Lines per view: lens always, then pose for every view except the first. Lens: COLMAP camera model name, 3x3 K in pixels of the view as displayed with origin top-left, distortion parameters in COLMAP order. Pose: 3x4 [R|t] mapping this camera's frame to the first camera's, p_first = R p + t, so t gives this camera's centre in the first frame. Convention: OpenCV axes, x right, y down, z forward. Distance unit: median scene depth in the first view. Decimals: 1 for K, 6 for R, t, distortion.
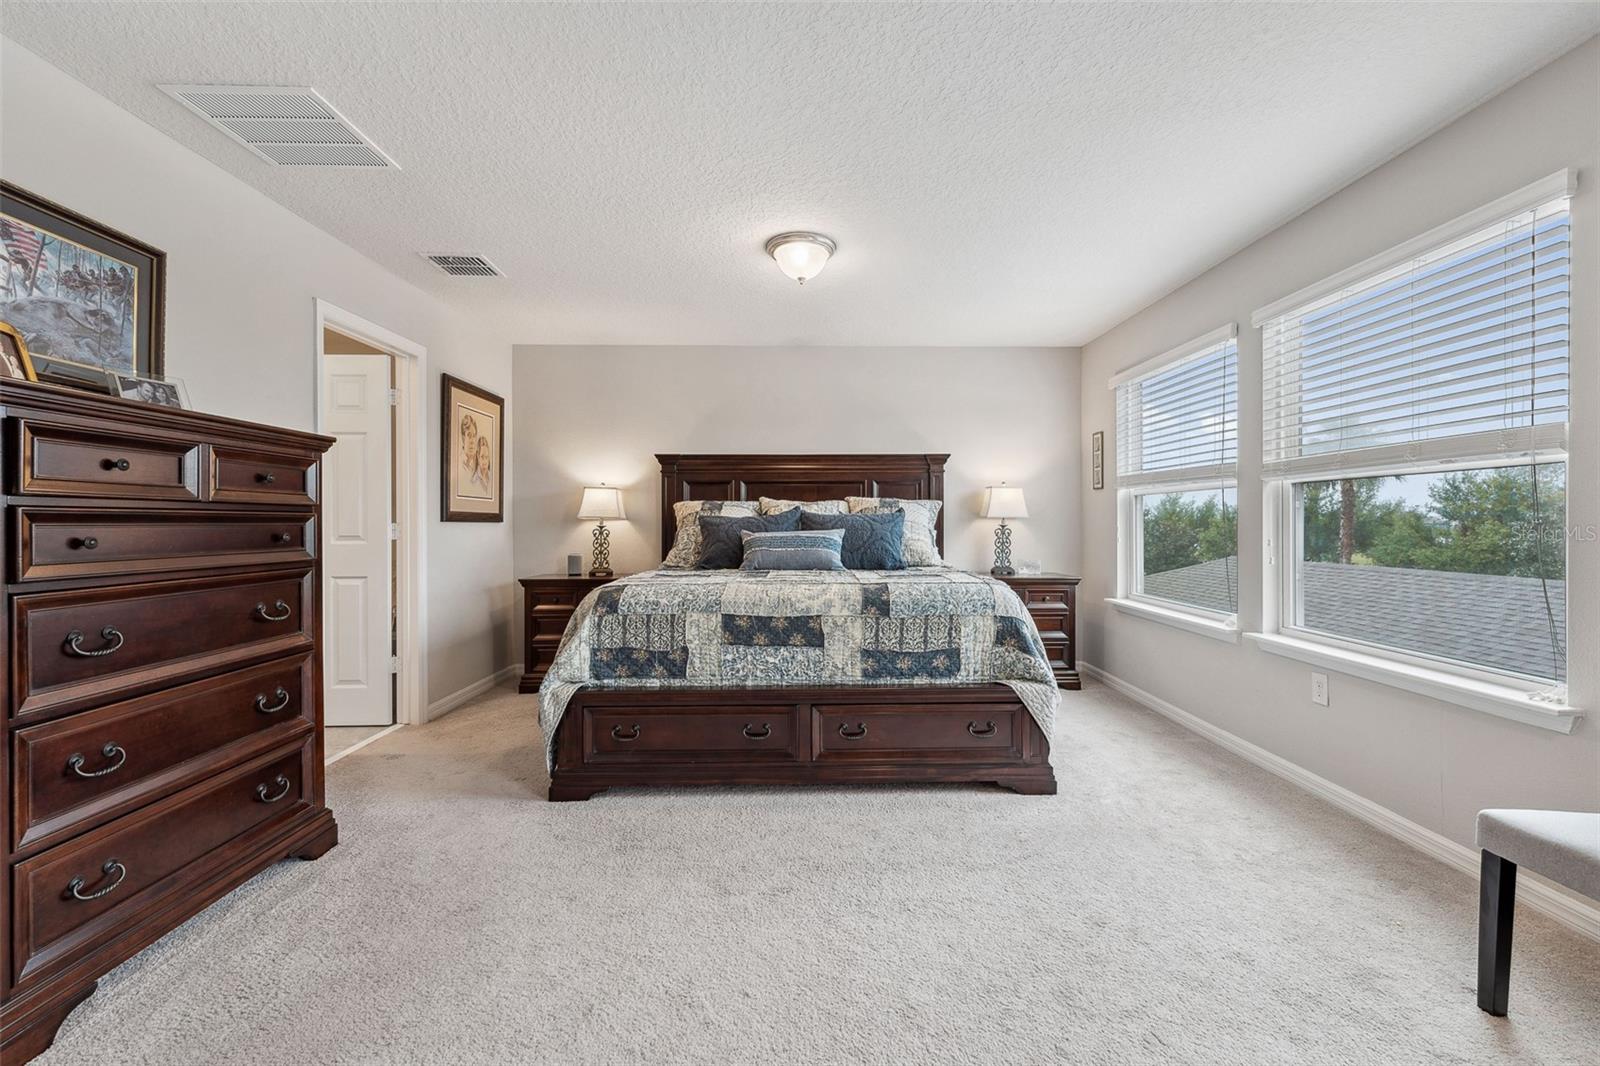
lens RADIAL K [[654.5, 0, 799.5], [0, 654.5, 523.3], [0, 0, 1]] dist [0.001657, -0.001125]
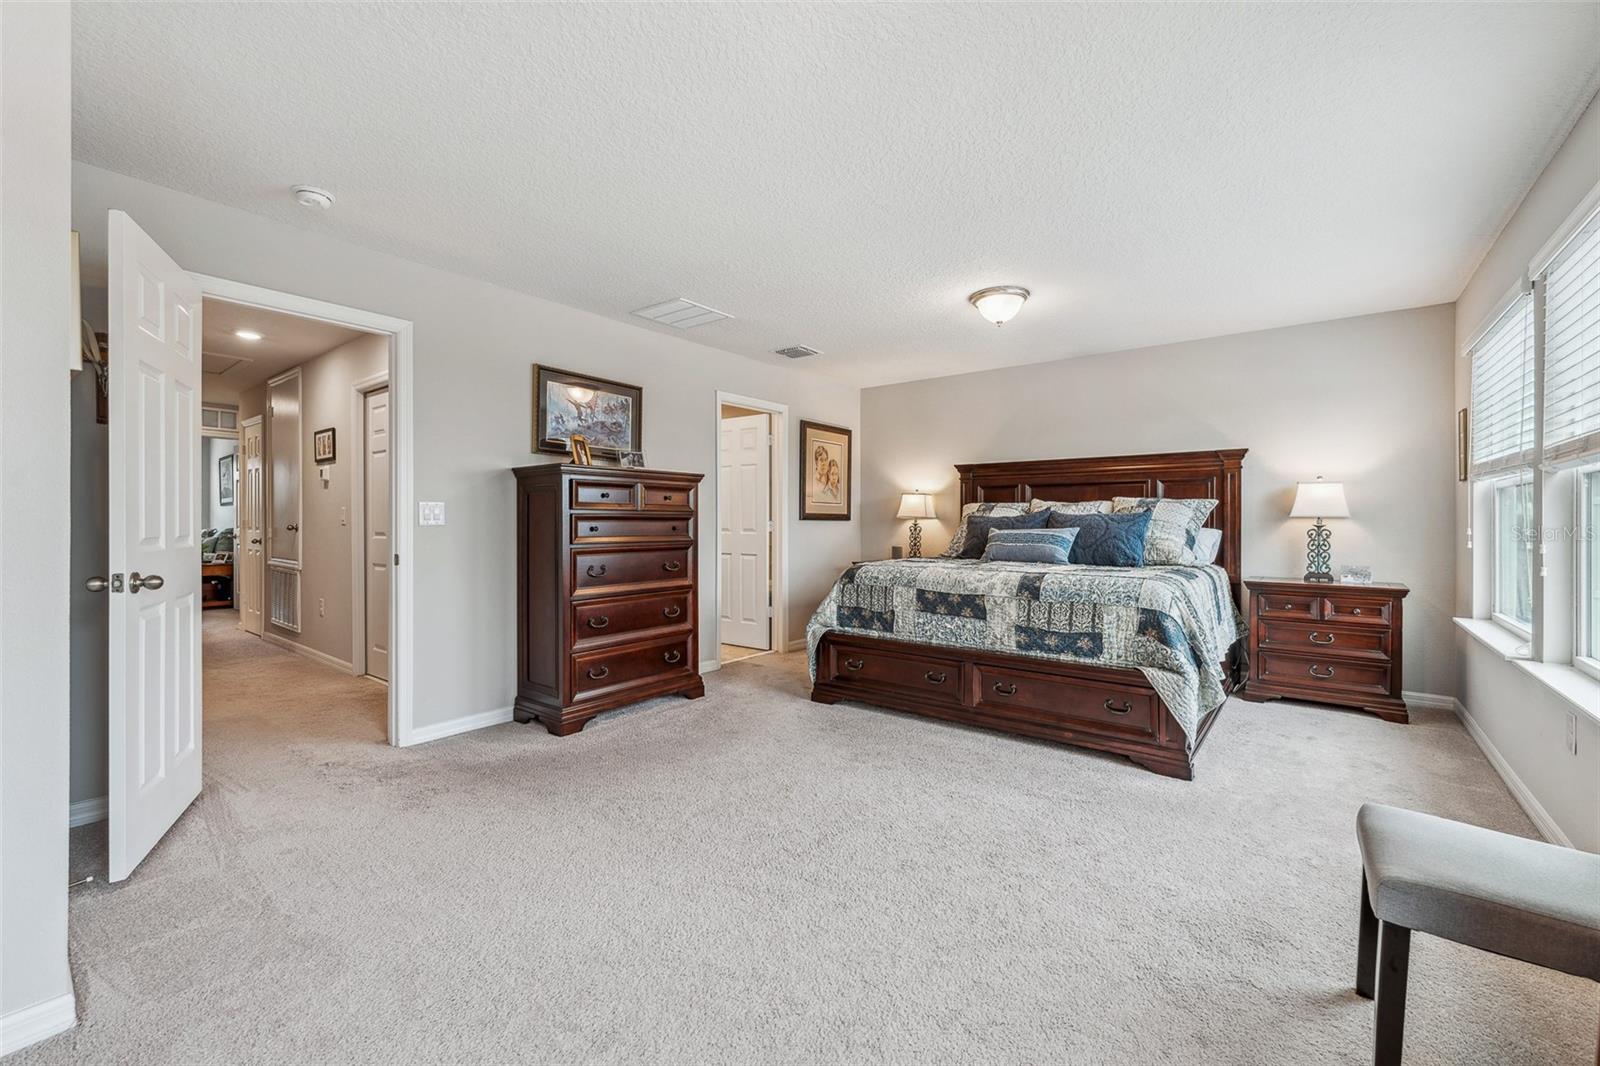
lens RADIAL K [[654.5, 0, 800.8], [0, 654.5, 525.5], [0, 0, 1]] dist [0.001657, -0.001125]
pose [[0.771578, 0.007428, -0.636091, 0.560221], [-0.003837, 0.999968, 0.007022, -0.001049], [0.636123, -0.002978, 0.771582, -0.201442]]
